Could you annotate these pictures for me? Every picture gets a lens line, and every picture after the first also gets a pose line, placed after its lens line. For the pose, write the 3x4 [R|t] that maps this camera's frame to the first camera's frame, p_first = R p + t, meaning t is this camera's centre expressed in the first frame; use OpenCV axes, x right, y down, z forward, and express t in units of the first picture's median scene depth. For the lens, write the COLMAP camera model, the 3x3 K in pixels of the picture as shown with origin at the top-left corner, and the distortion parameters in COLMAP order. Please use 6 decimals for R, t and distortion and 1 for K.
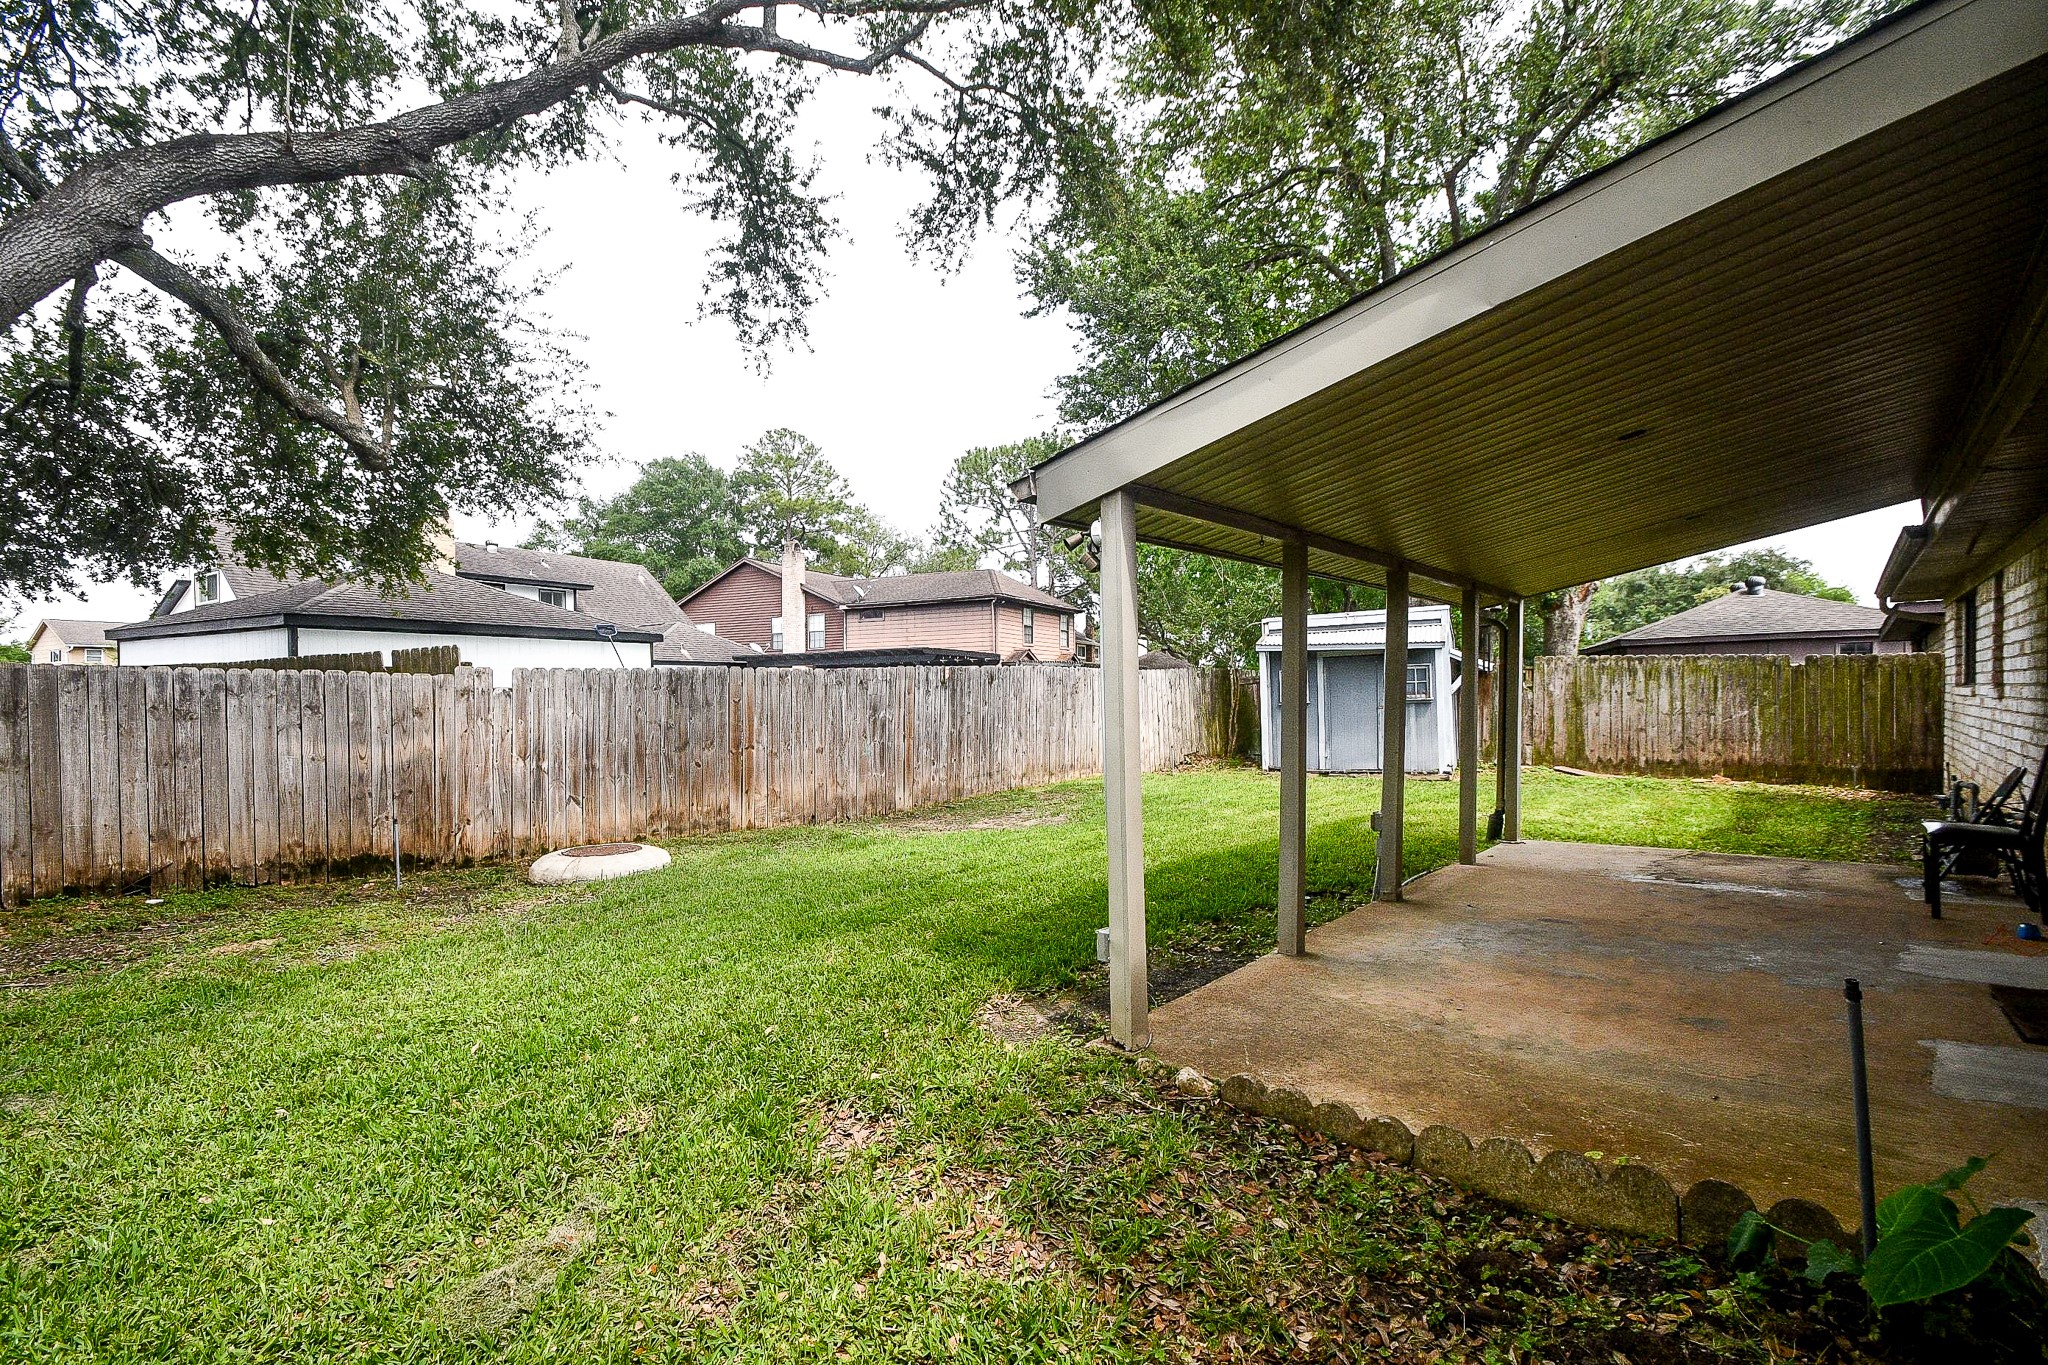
lens RADIAL K [[919.3, 0, 1013.2], [0, 919.3, 687.5], [0, 0, 1]] dist [-0.001265, -0.000505]
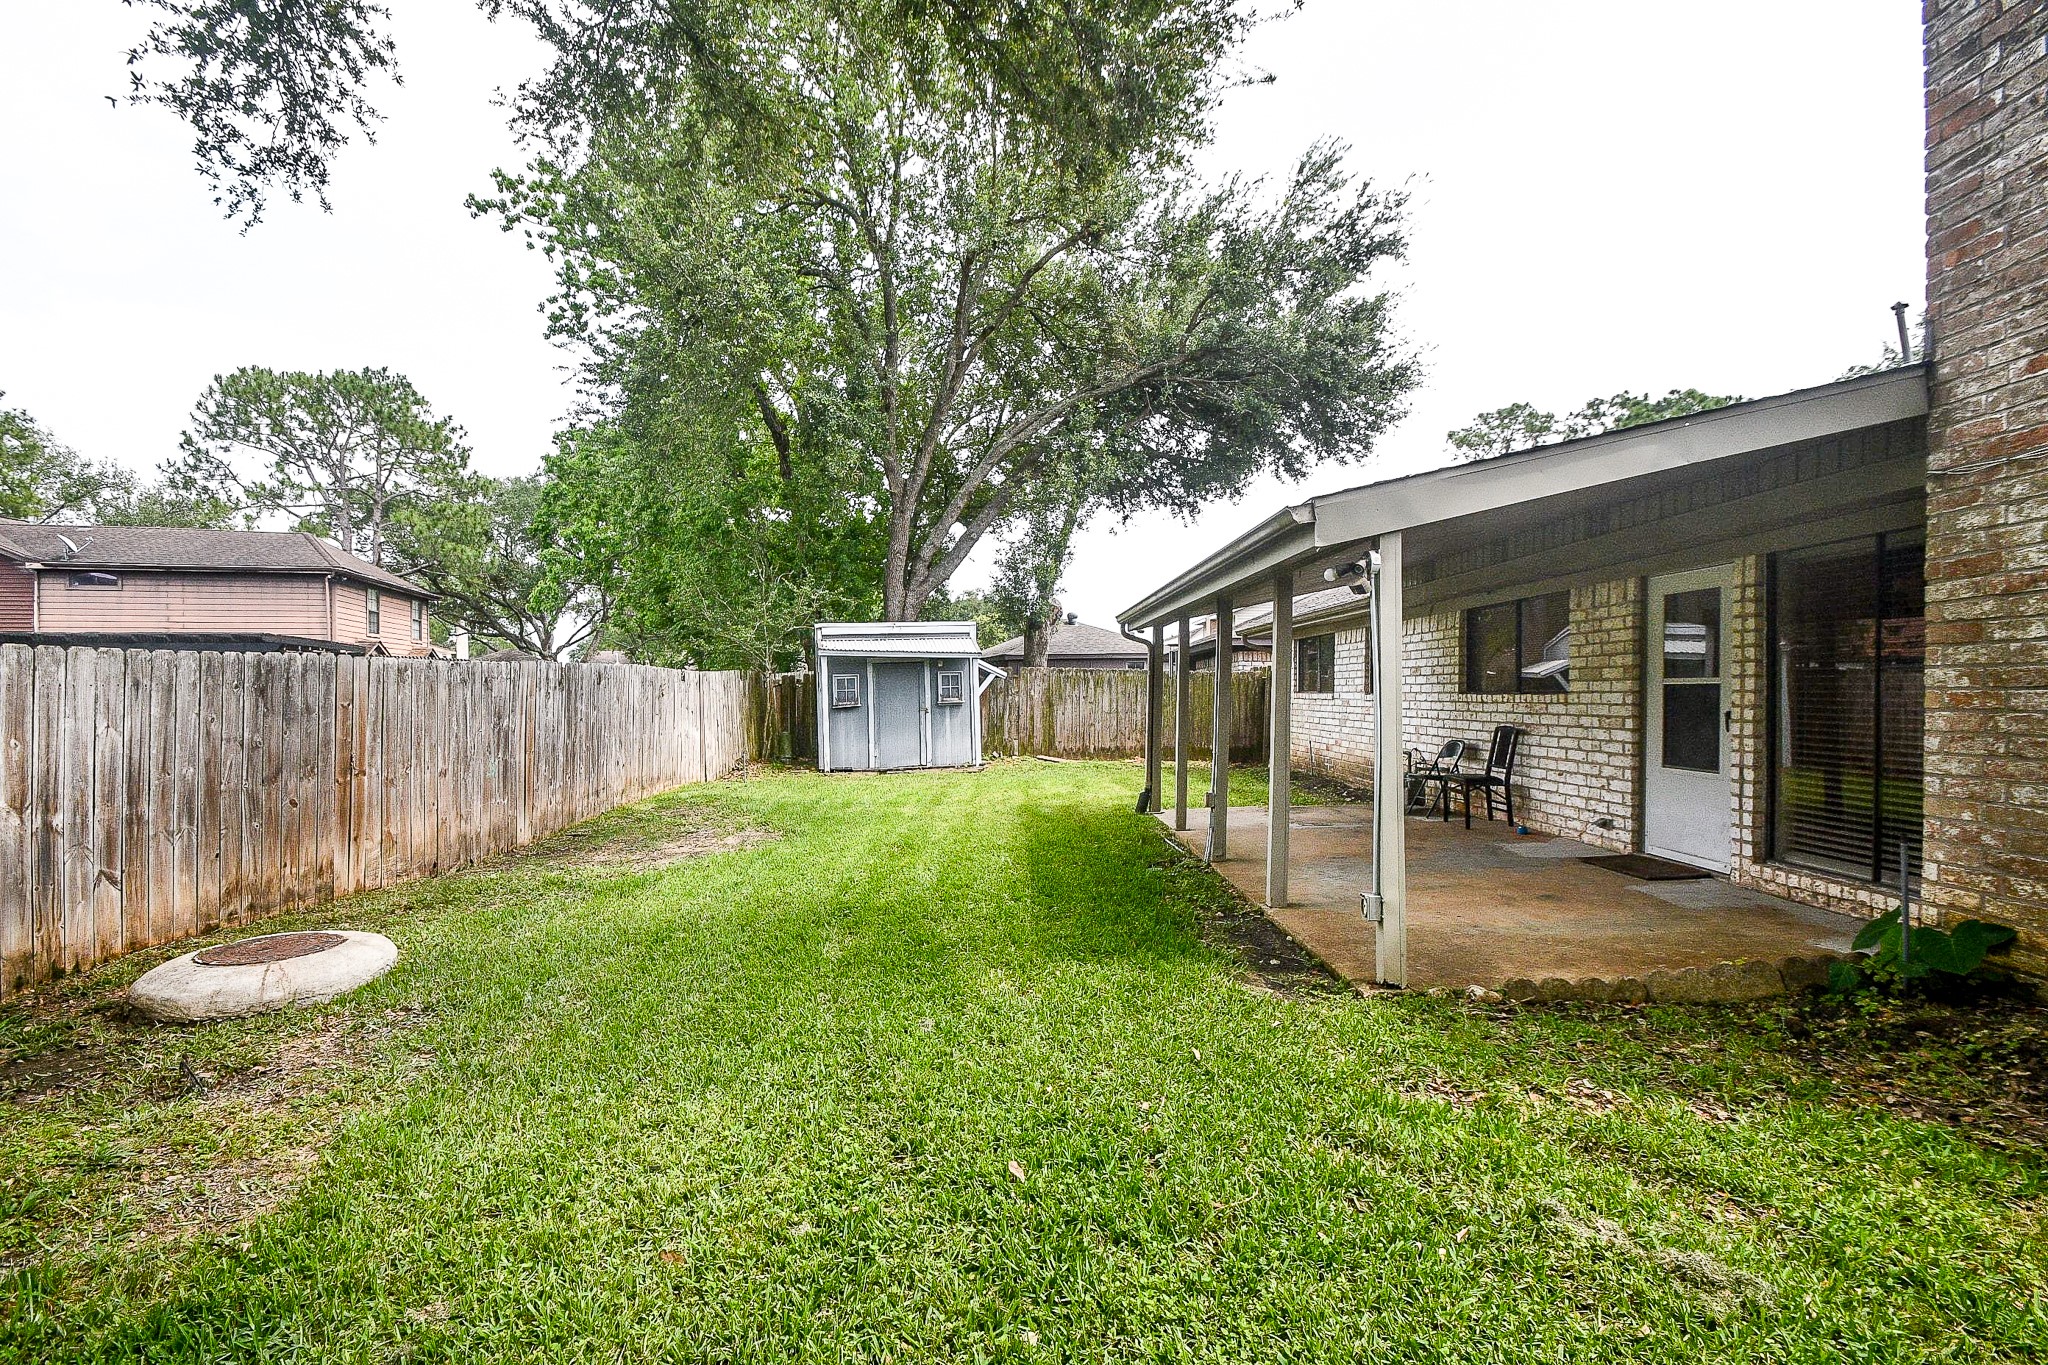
lens RADIAL K [[907.7, 0, 1014.7], [0, 907.7, 698.4], [0, 0, 1]] dist [0.000131, -0.010557]
pose [[0.728817, 0.001220, 0.684708, -0.321685], [-0.006454, 0.999966, 0.005089, 0.002143], [-0.684678, -0.008128, 0.728800, 0.142705]]
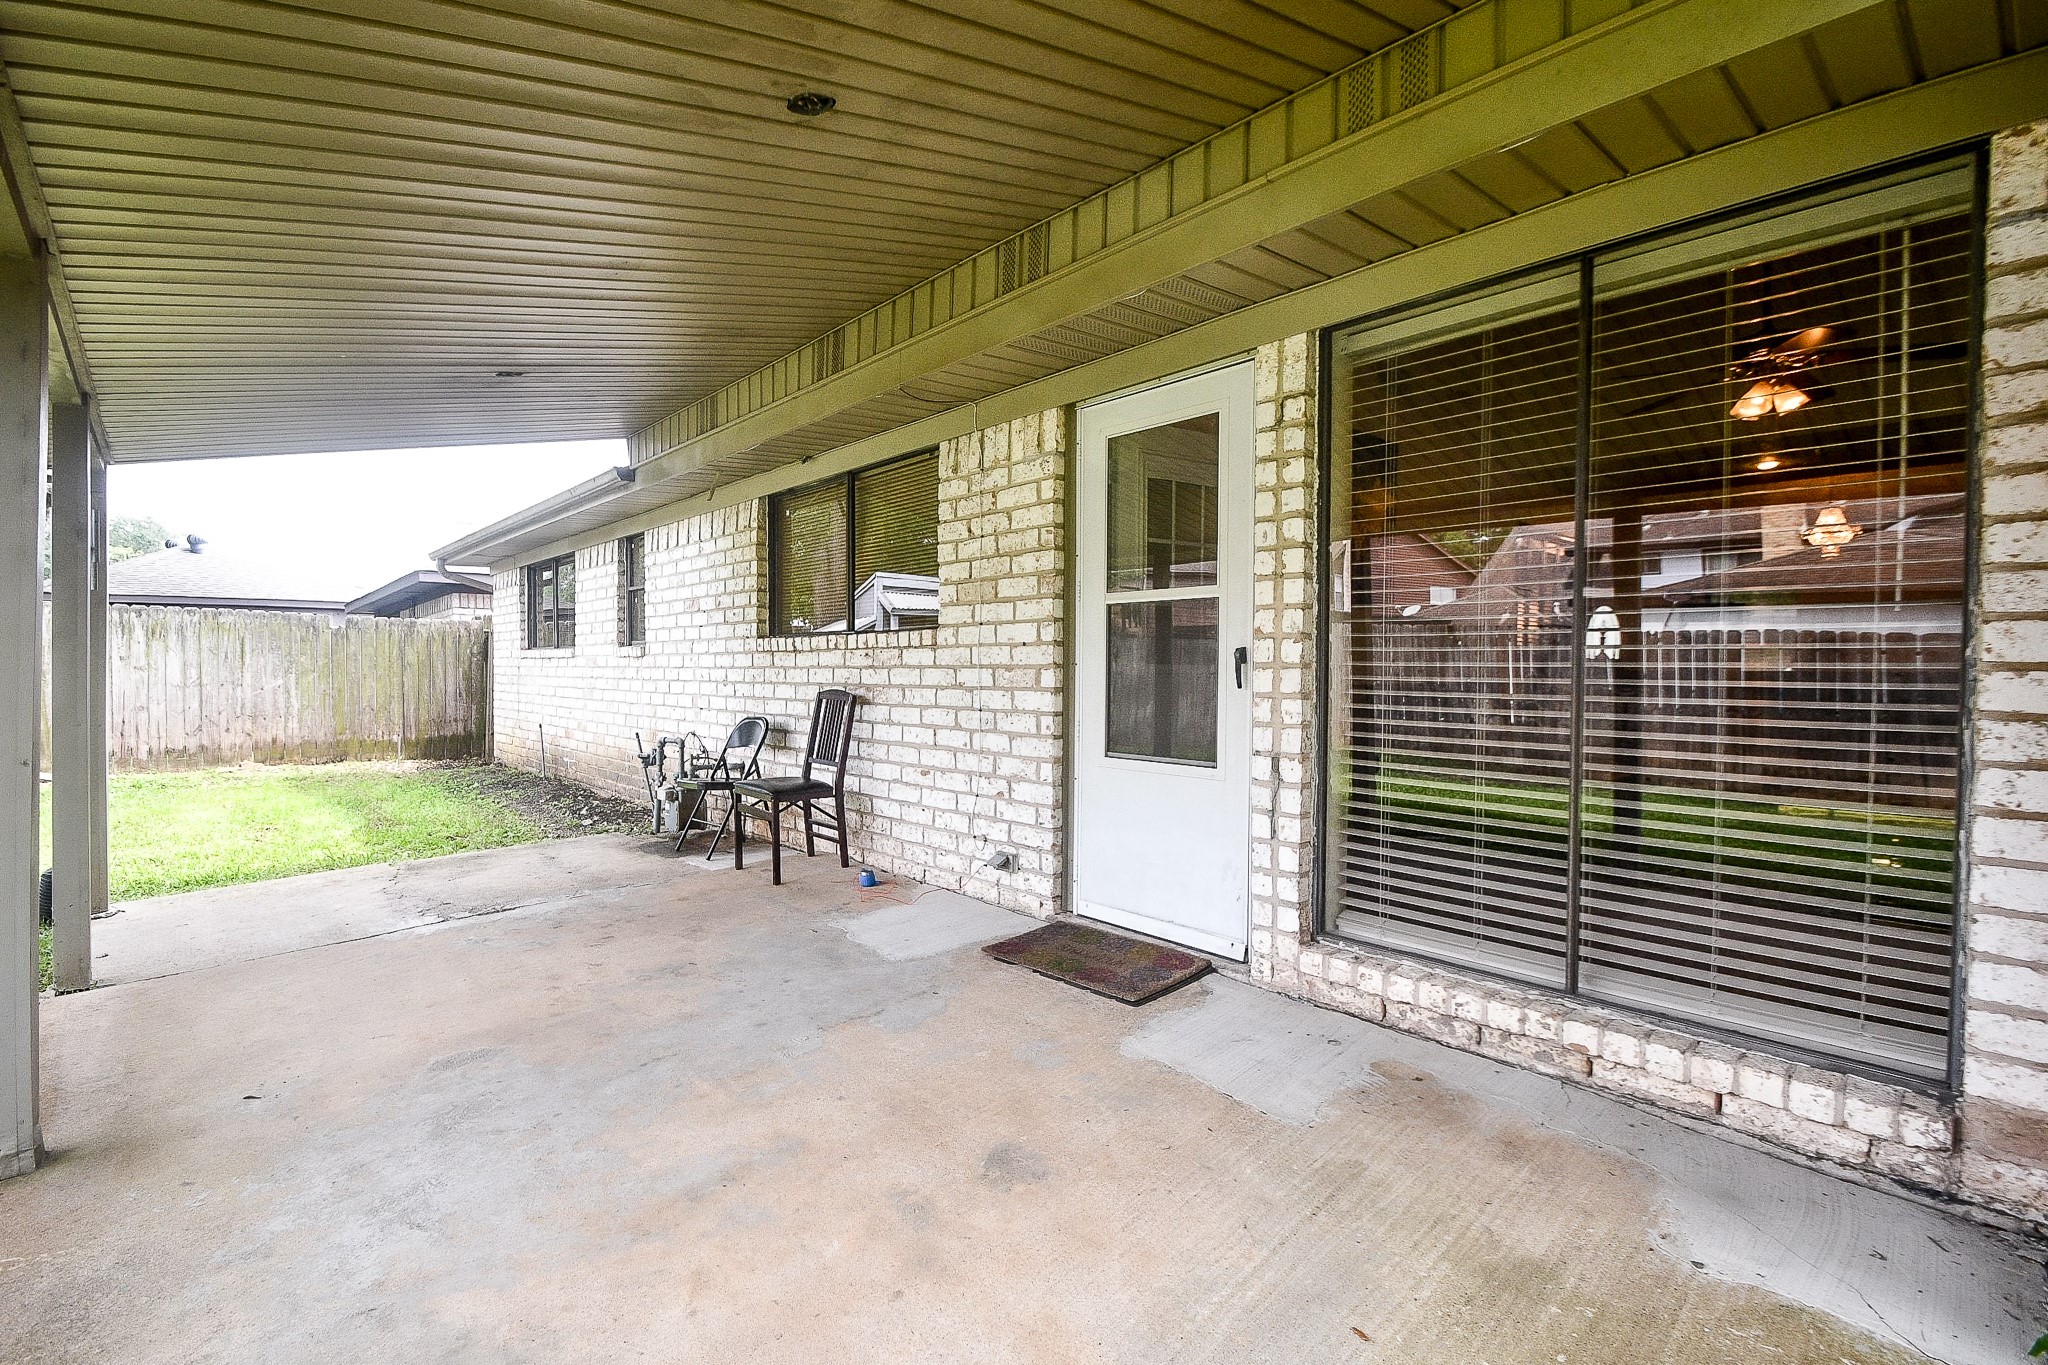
lens RADIAL K [[926.9, 0, 975.9], [0, 926.9, 686.8], [0, 0, 1]] dist [-0.000970, -0.000405]
pose [[0.129759, -0.016154, 0.991414, 0.052391], [-0.002620, 0.999858, 0.016635, 0.016718], [-0.991542, -0.004756, 0.129699, 0.284002]]
